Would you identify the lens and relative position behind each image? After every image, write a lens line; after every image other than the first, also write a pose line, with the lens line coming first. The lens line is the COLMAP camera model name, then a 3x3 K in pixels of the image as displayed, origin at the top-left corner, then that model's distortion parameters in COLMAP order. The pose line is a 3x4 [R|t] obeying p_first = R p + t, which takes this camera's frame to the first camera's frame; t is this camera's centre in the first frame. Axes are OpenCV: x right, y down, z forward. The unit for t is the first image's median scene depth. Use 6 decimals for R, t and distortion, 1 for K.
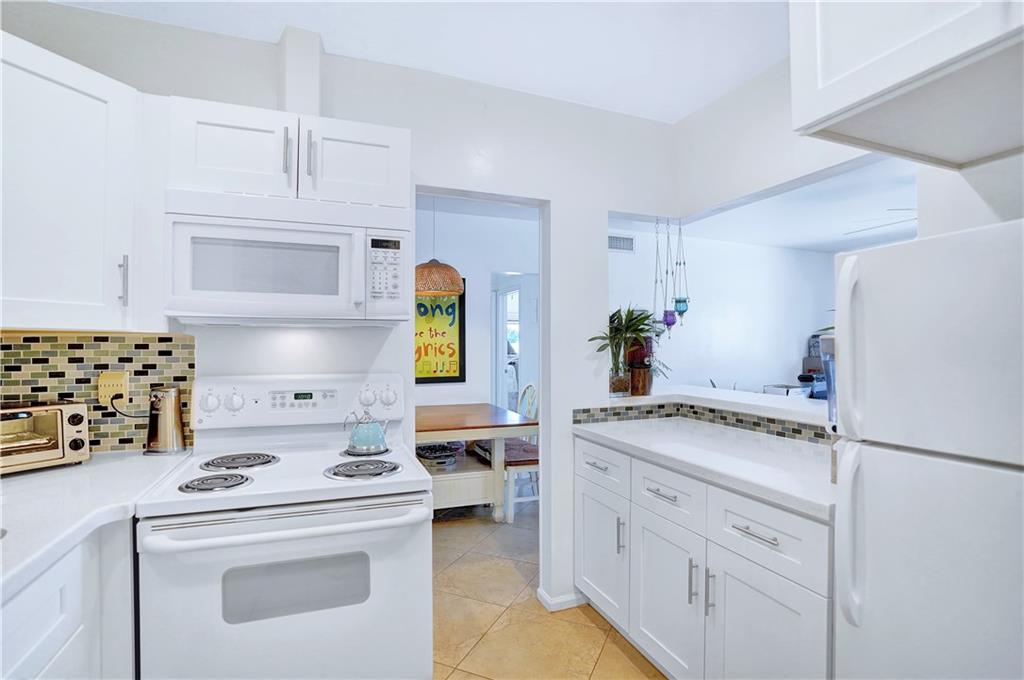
lens RADIAL K [[481.7, 0, 516.2], [0, 481.7, 342.9], [0, 0, 1]] dist [-0.047292, 0.009150]
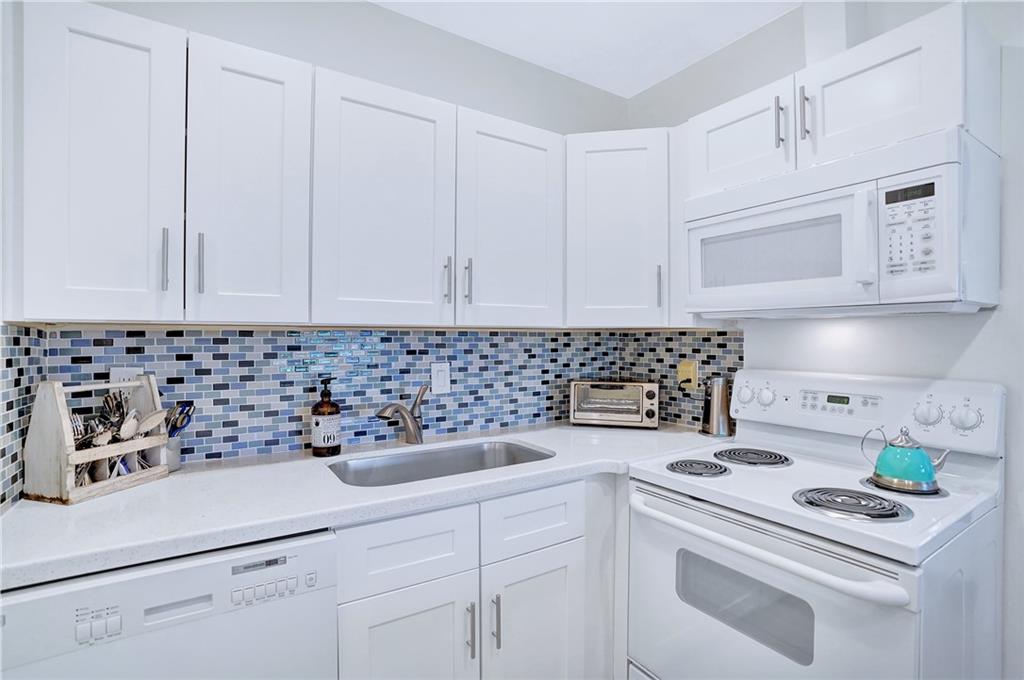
lens RADIAL K [[481.7, 0, 521.7], [0, 481.7, 339.9], [0, 0, 1]] dist [-0.047292, 0.009150]
pose [[0.225354, 0.004597, -0.974266, 0.259247], [0.001710, 0.999985, 0.005114, 0.001434], [0.974276, -0.002818, 0.225343, 0.297783]]
